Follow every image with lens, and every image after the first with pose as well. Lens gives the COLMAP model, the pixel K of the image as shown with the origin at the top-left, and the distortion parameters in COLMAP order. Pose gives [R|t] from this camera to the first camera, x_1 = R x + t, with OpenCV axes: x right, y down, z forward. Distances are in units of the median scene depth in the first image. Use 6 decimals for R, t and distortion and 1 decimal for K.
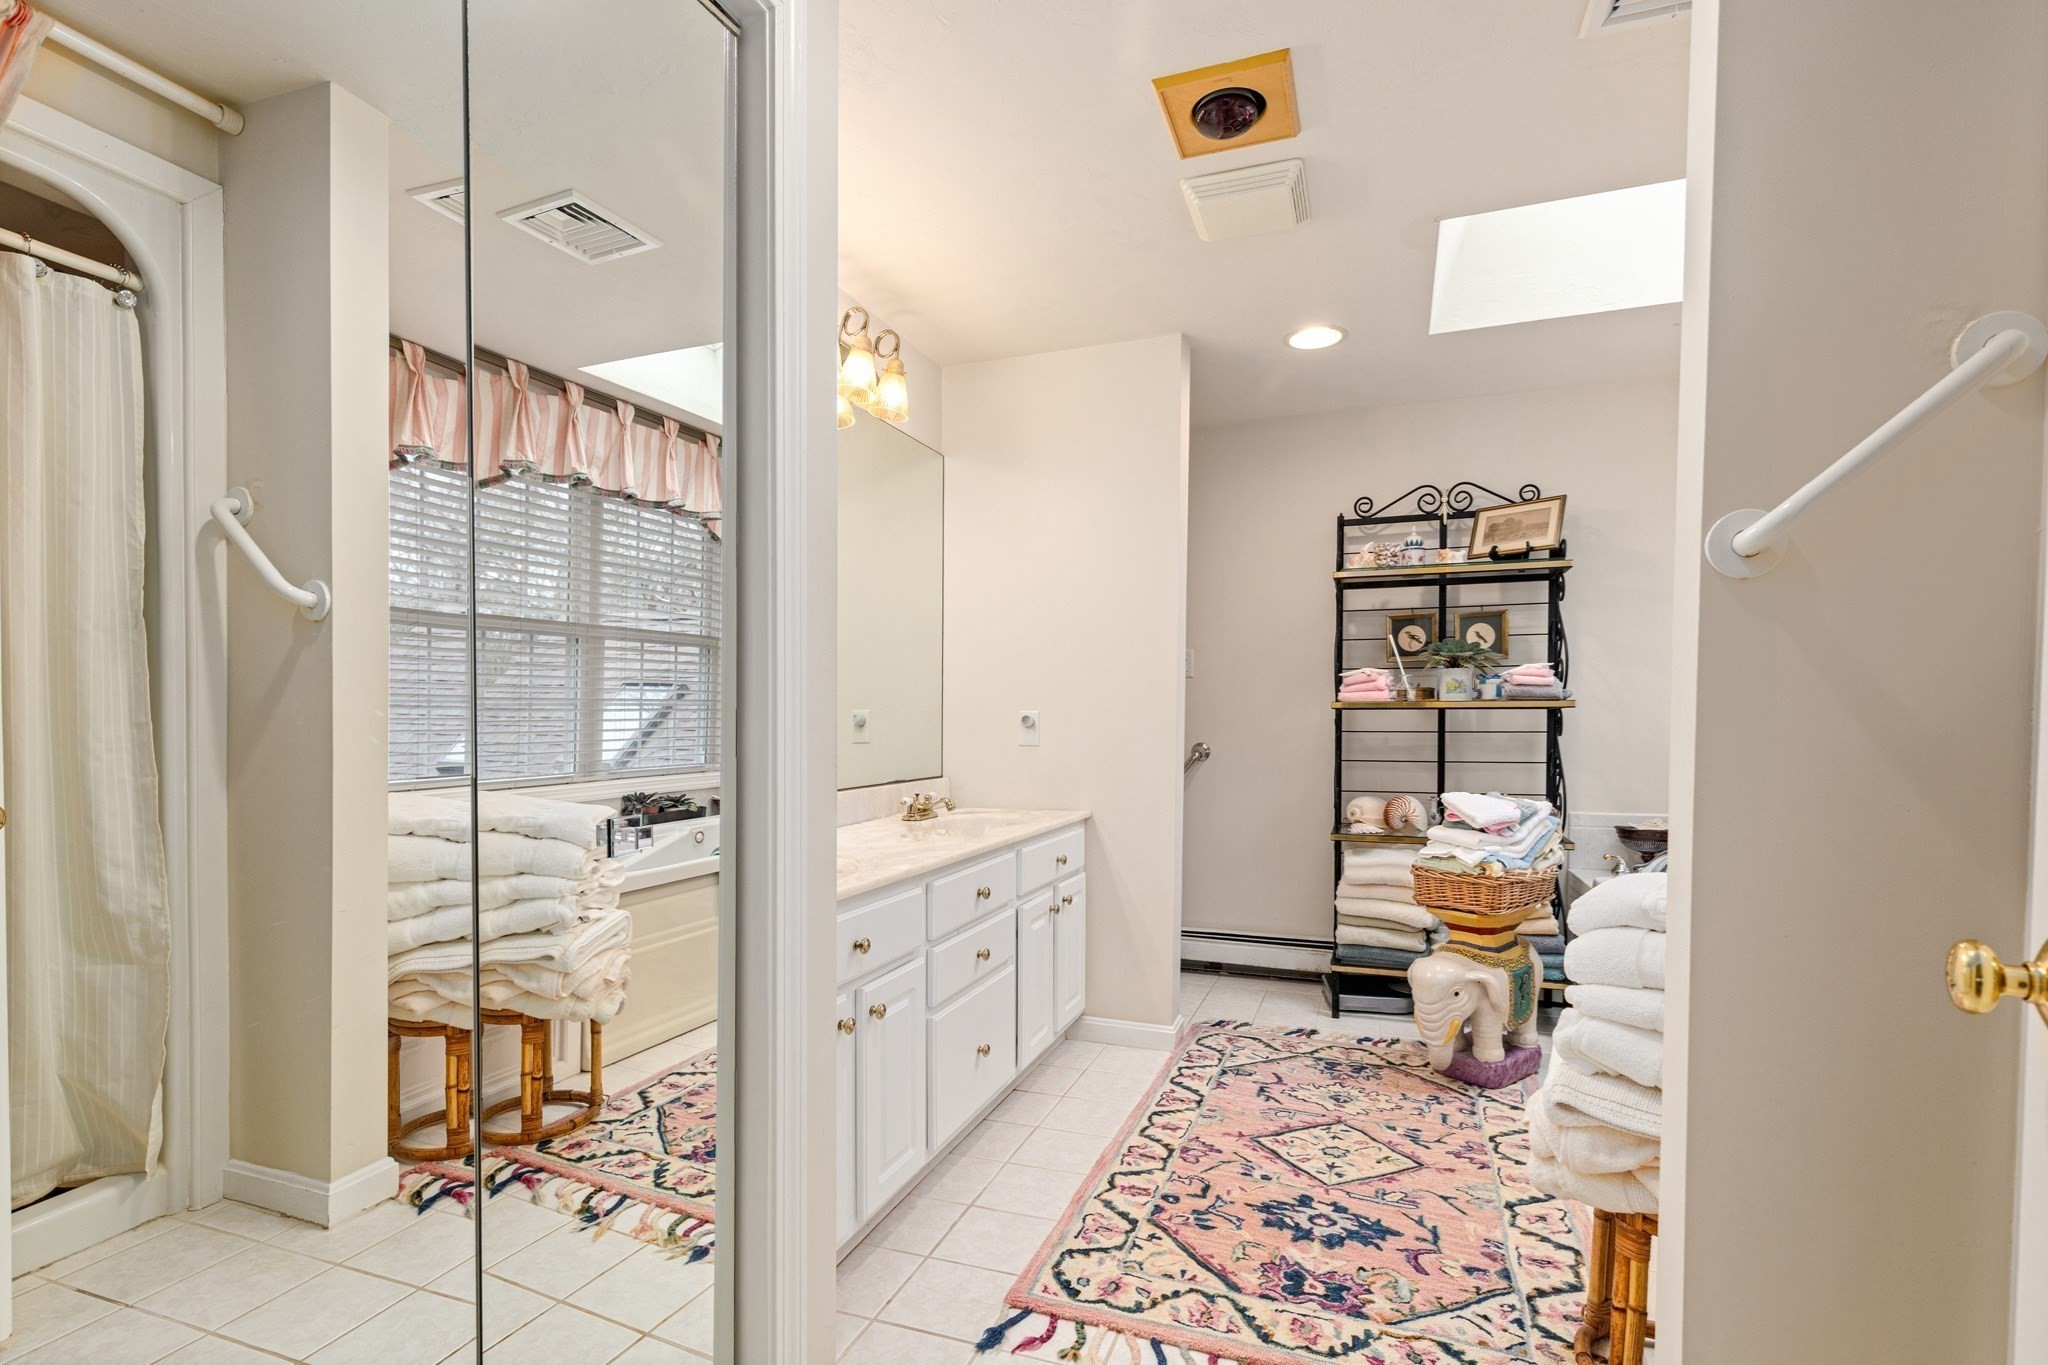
lens RADIAL K [[928.2, 0, 1044.9], [0, 928.2, 735.3], [0, 0, 1]] dist [0.010139, -0.003088]
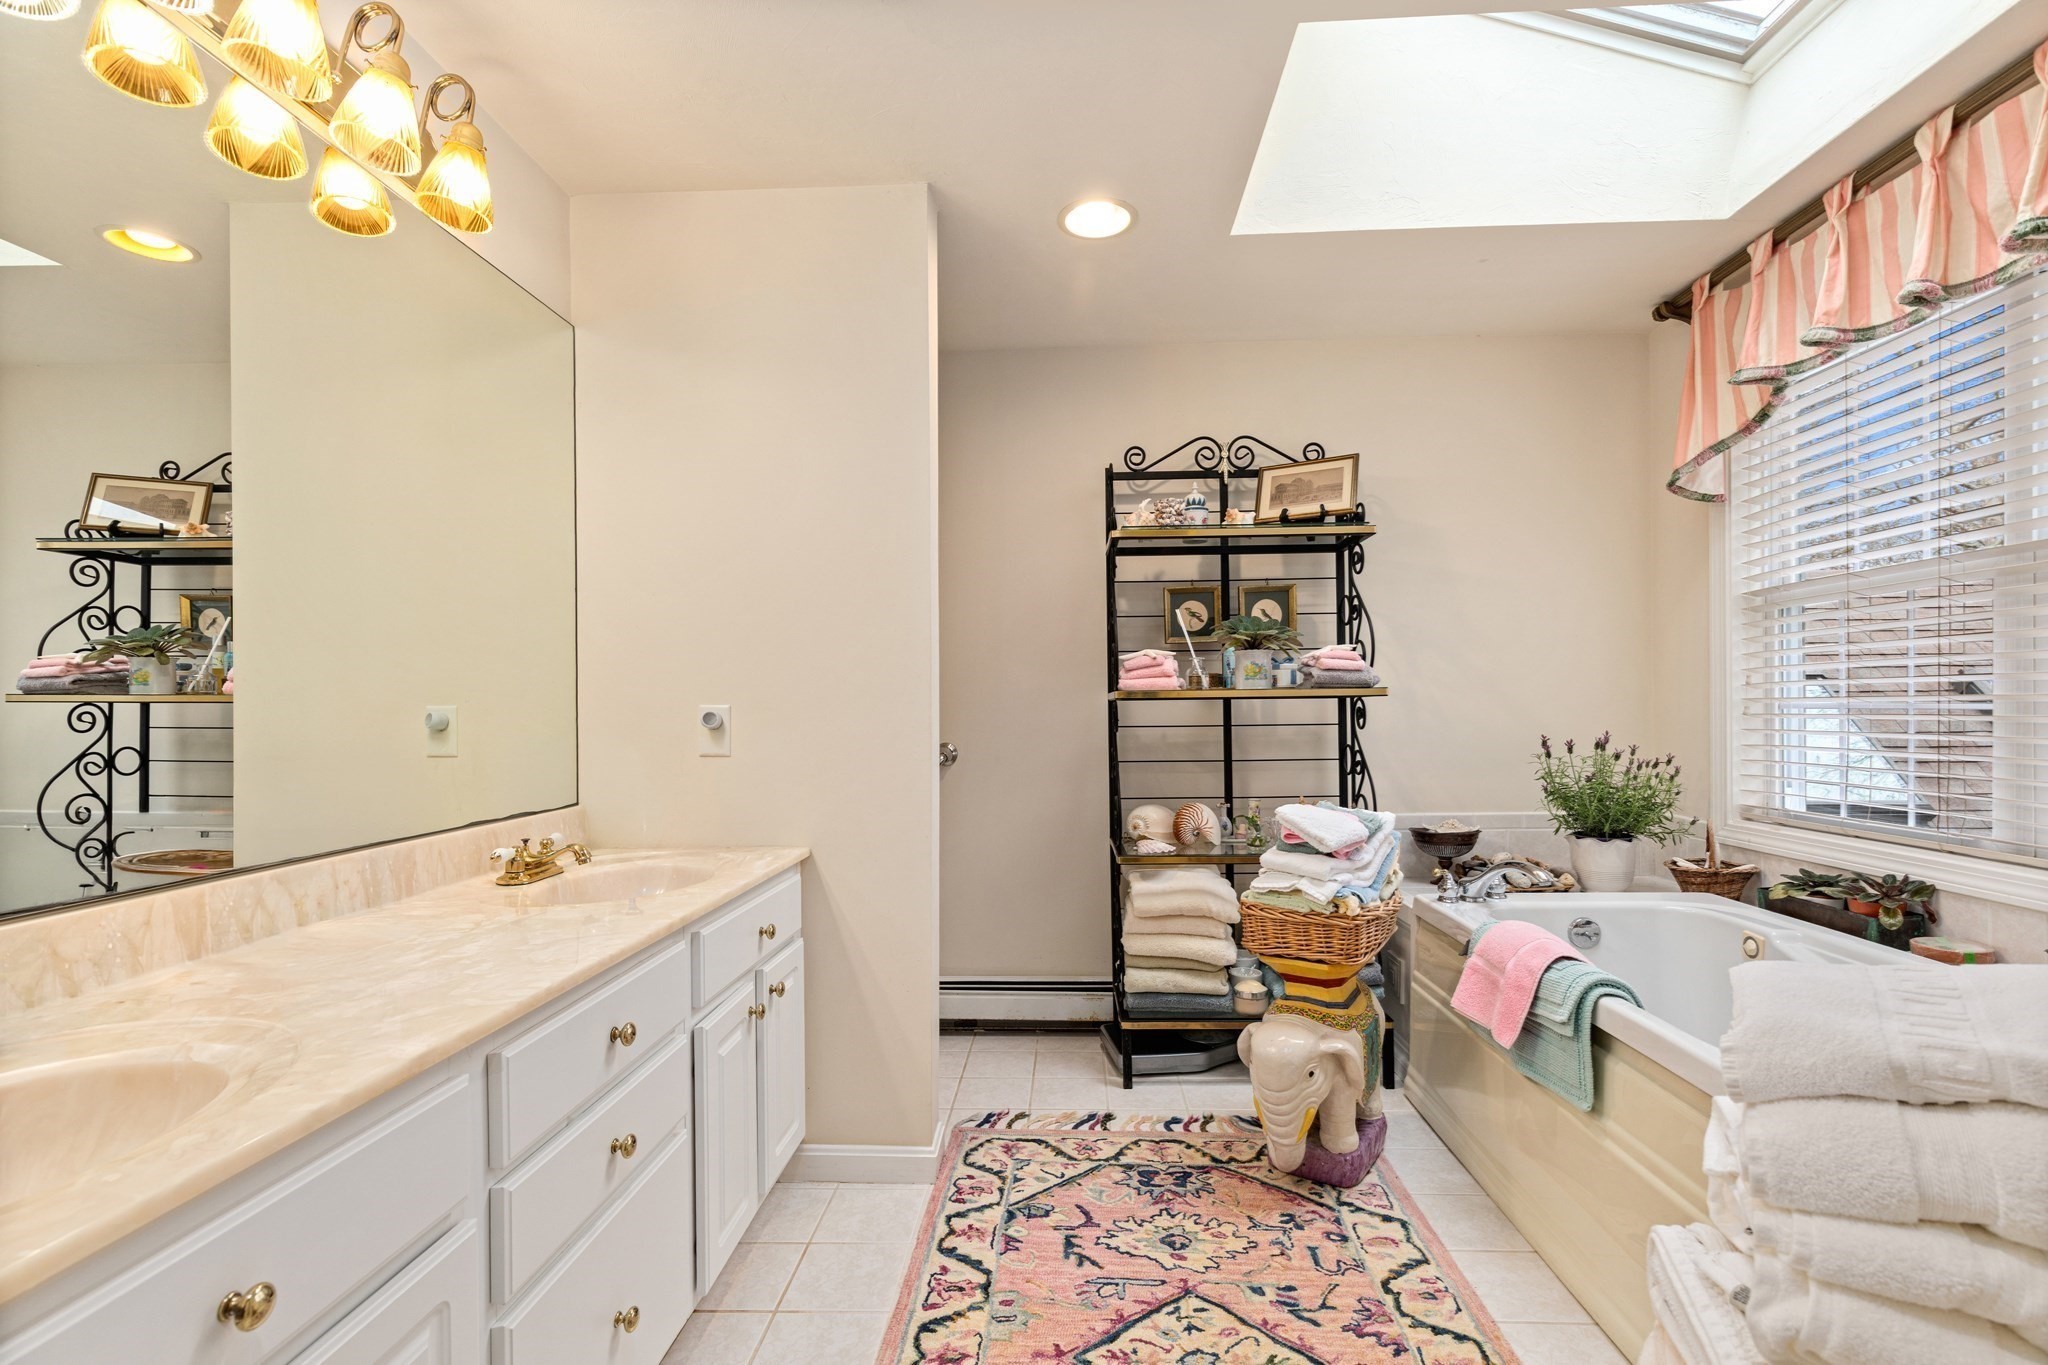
lens RADIAL K [[928.2, 0, 1030.9], [0, 928.2, 724.1], [0, 0, 1]] dist [0.010139, -0.003088]
pose [[0.955659, -0.014428, 0.294123, 0.004464], [0.015488, 0.999879, -0.001275, -0.008212], [-0.294069, 0.005774, 0.955767, 0.288830]]
